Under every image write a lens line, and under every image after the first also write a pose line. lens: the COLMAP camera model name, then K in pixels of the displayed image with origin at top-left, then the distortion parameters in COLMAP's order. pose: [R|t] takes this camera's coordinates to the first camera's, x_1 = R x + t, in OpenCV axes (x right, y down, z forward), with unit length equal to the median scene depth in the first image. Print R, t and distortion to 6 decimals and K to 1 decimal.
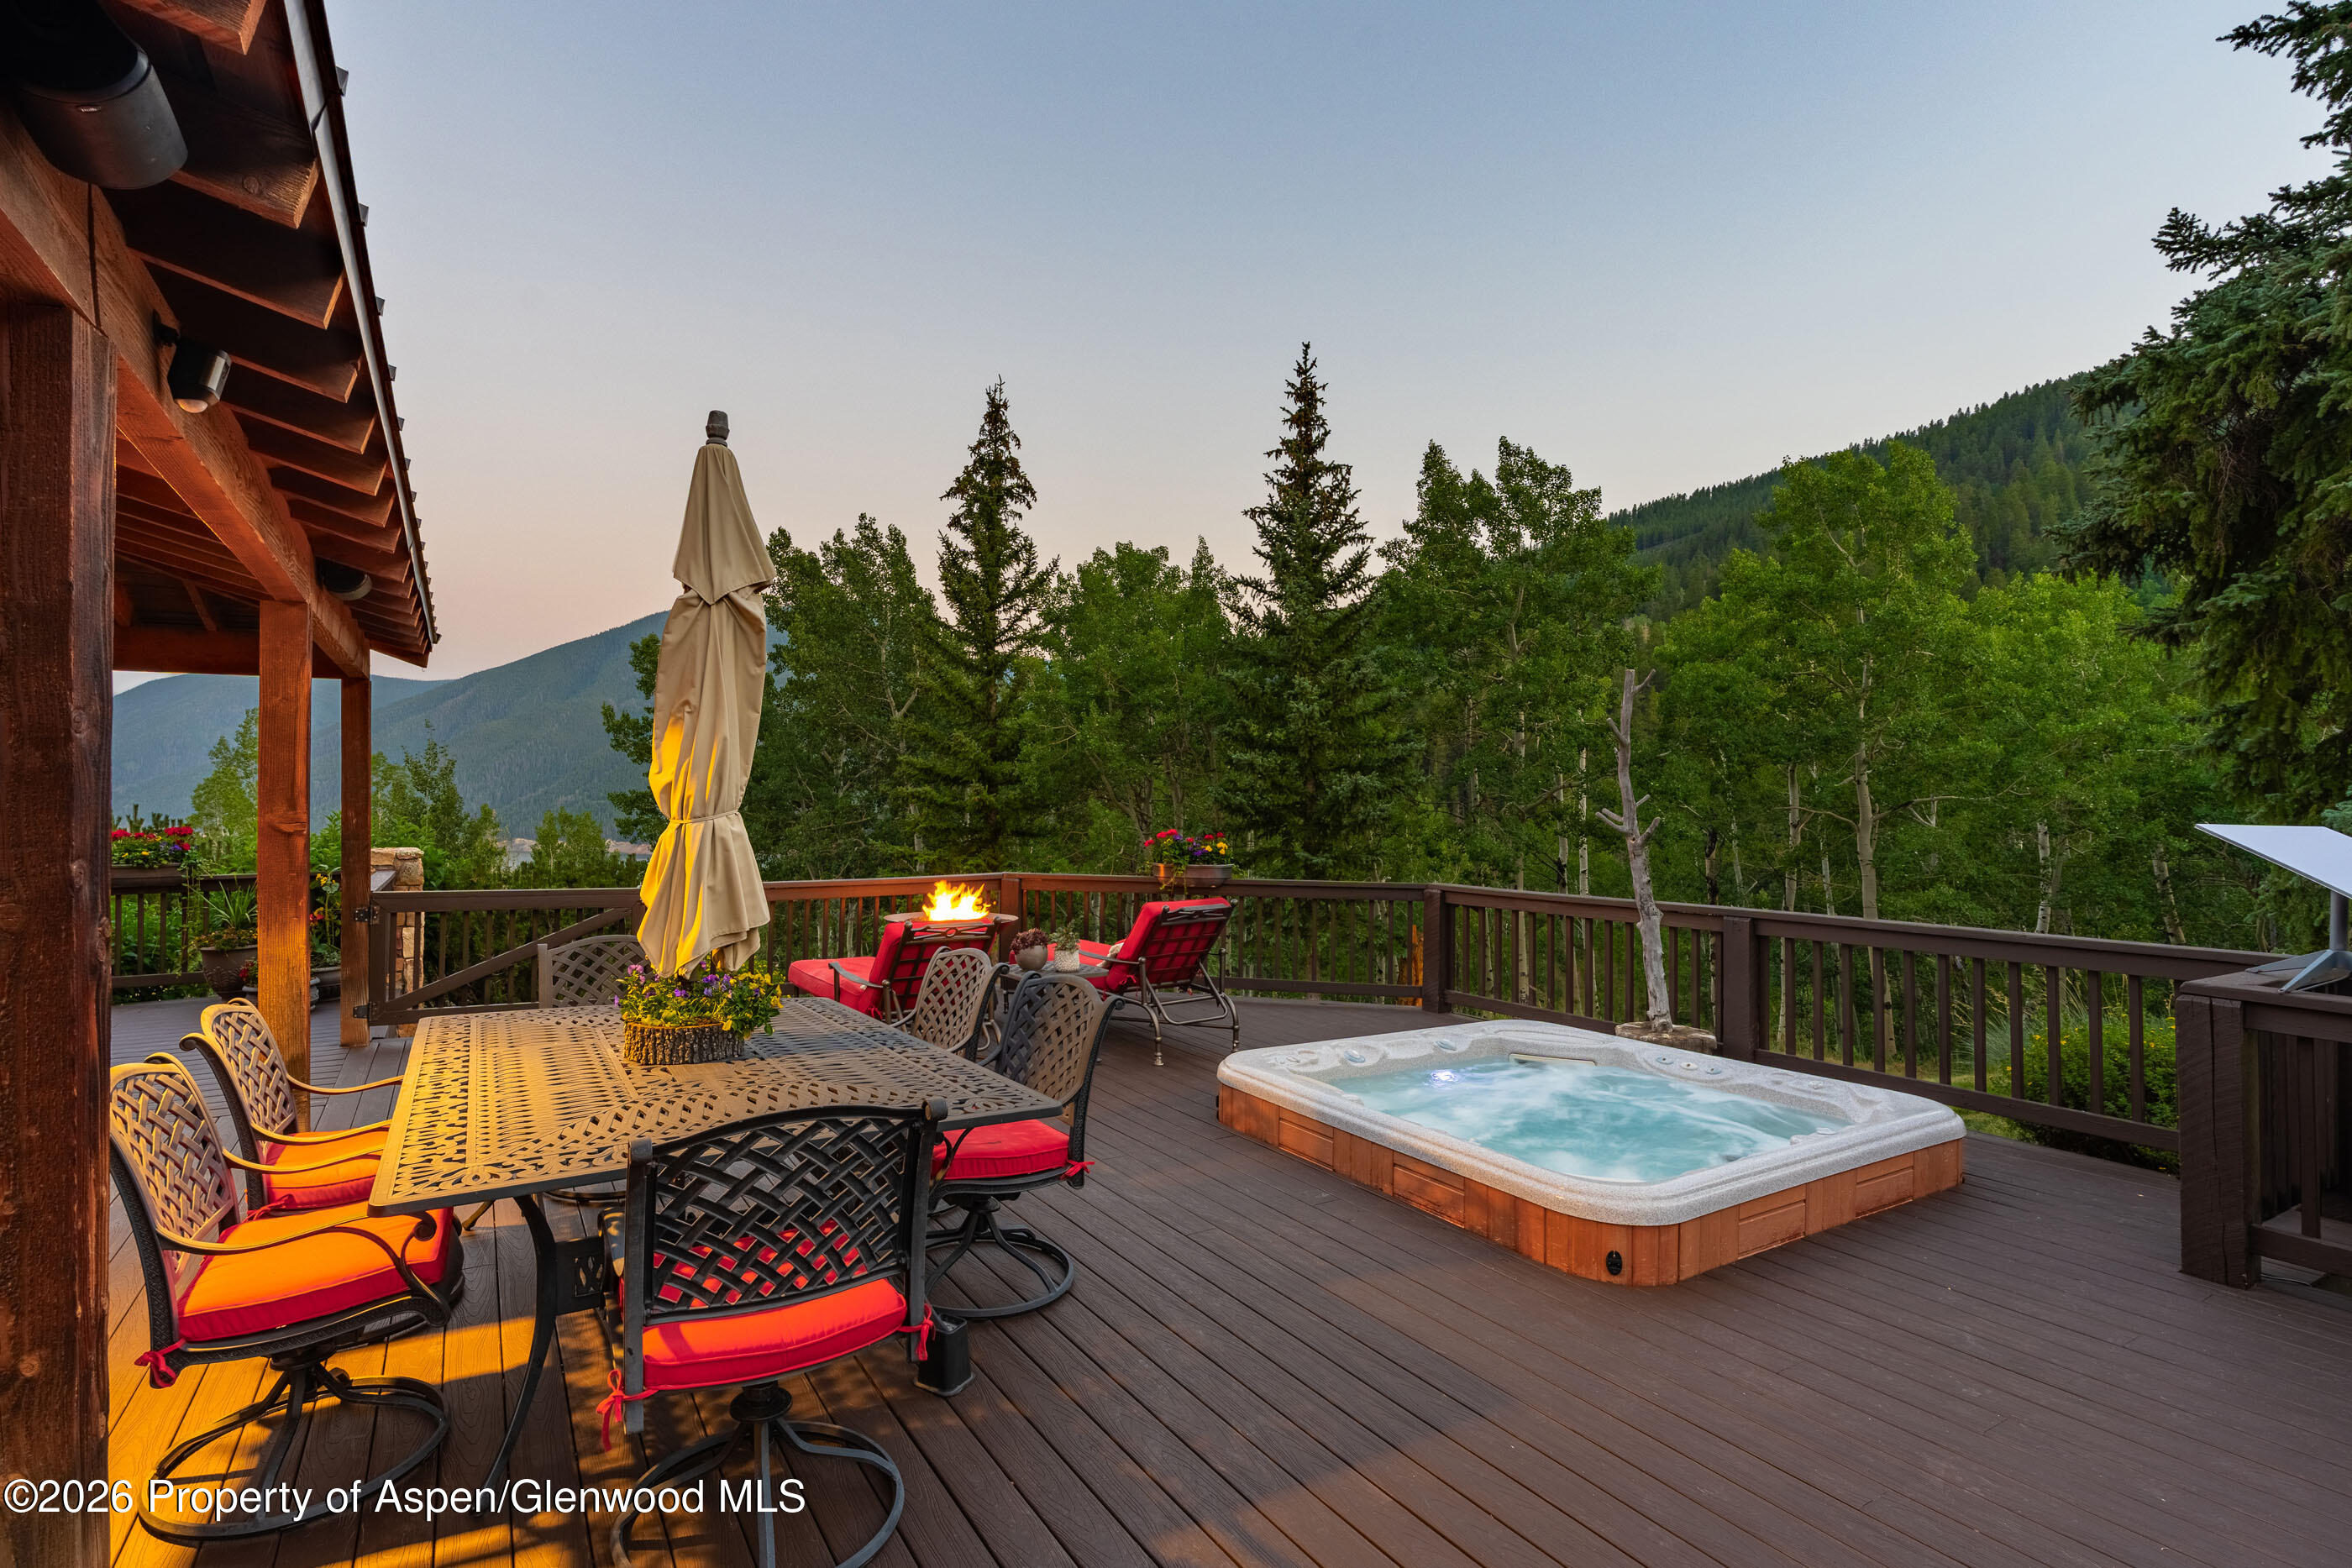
lens RADIAL K [[1060.3, 0, 1090.8], [0, 1060.3, 791.2], [0, 0, 1]] dist [-0.006288, 0.000052]
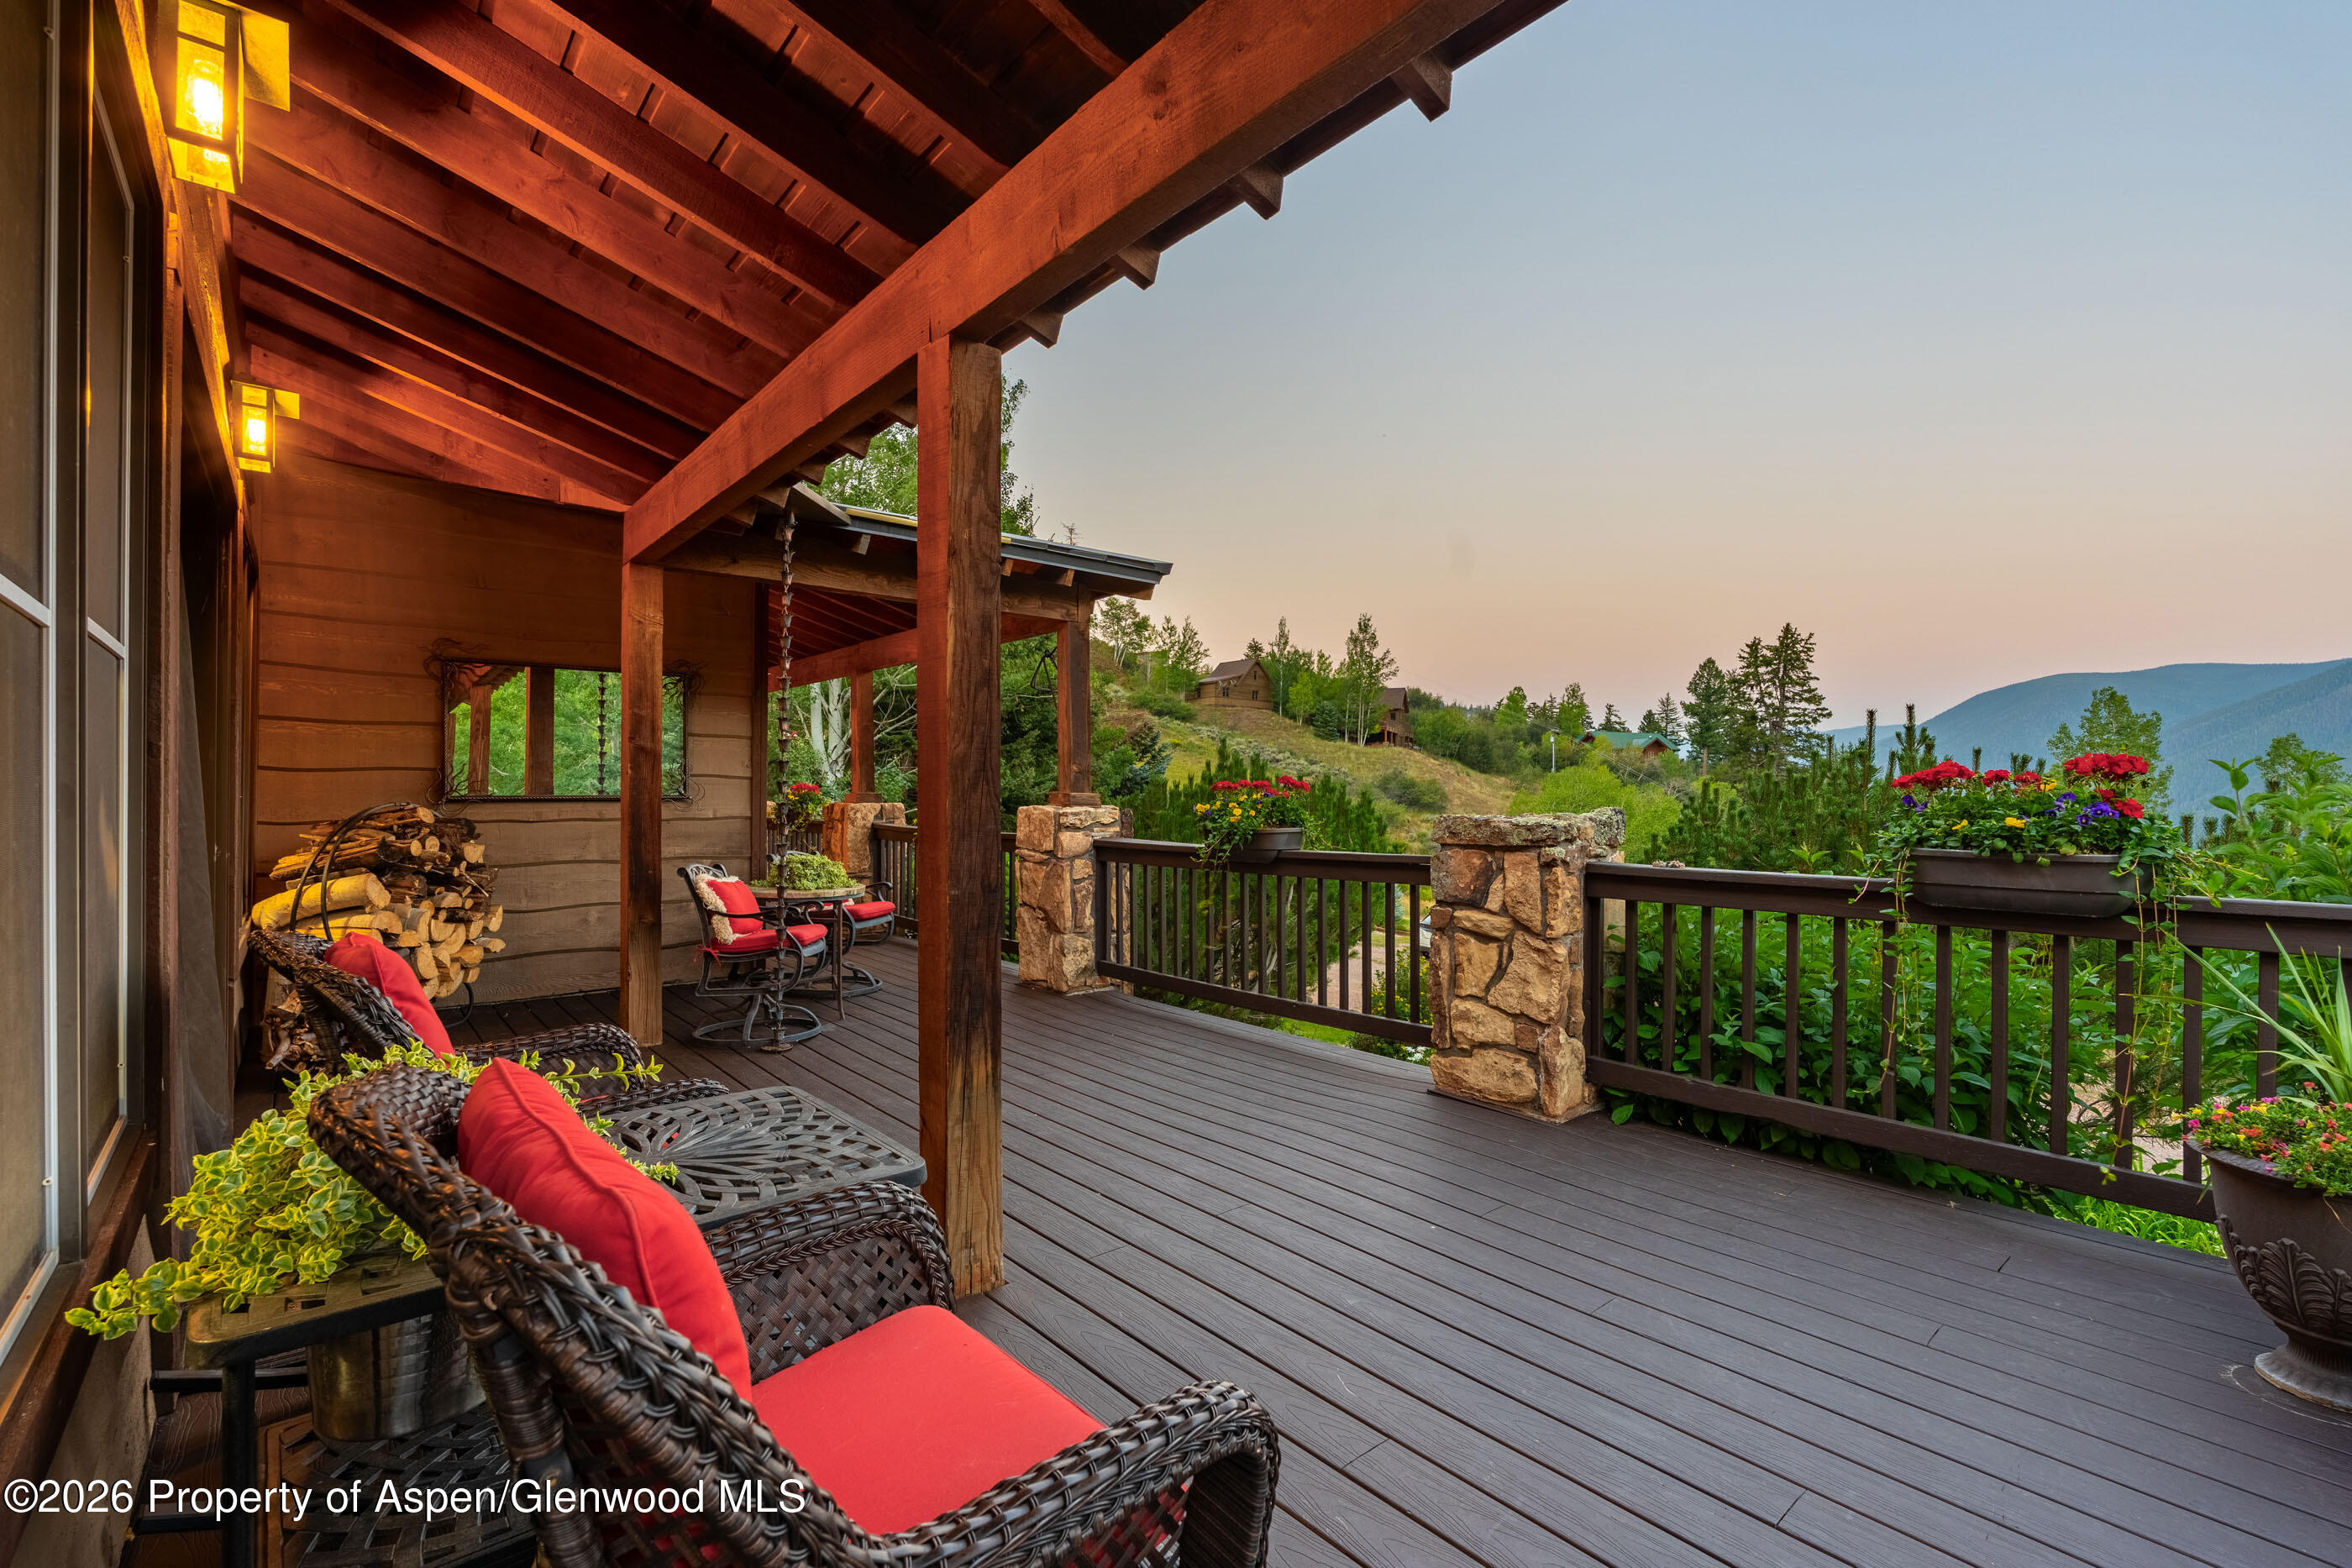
lens RADIAL K [[1060.3, 0, 1187.2], [0, 1060.3, 789.0], [0, 0, 1]] dist [-0.006288, 0.000052]
pose [[0.209661, -0.004330, -0.977765, -0.230475], [-0.000791, 0.999989, -0.004598, 0.018987], [0.977774, 0.001737, 0.209655, 0.247216]]
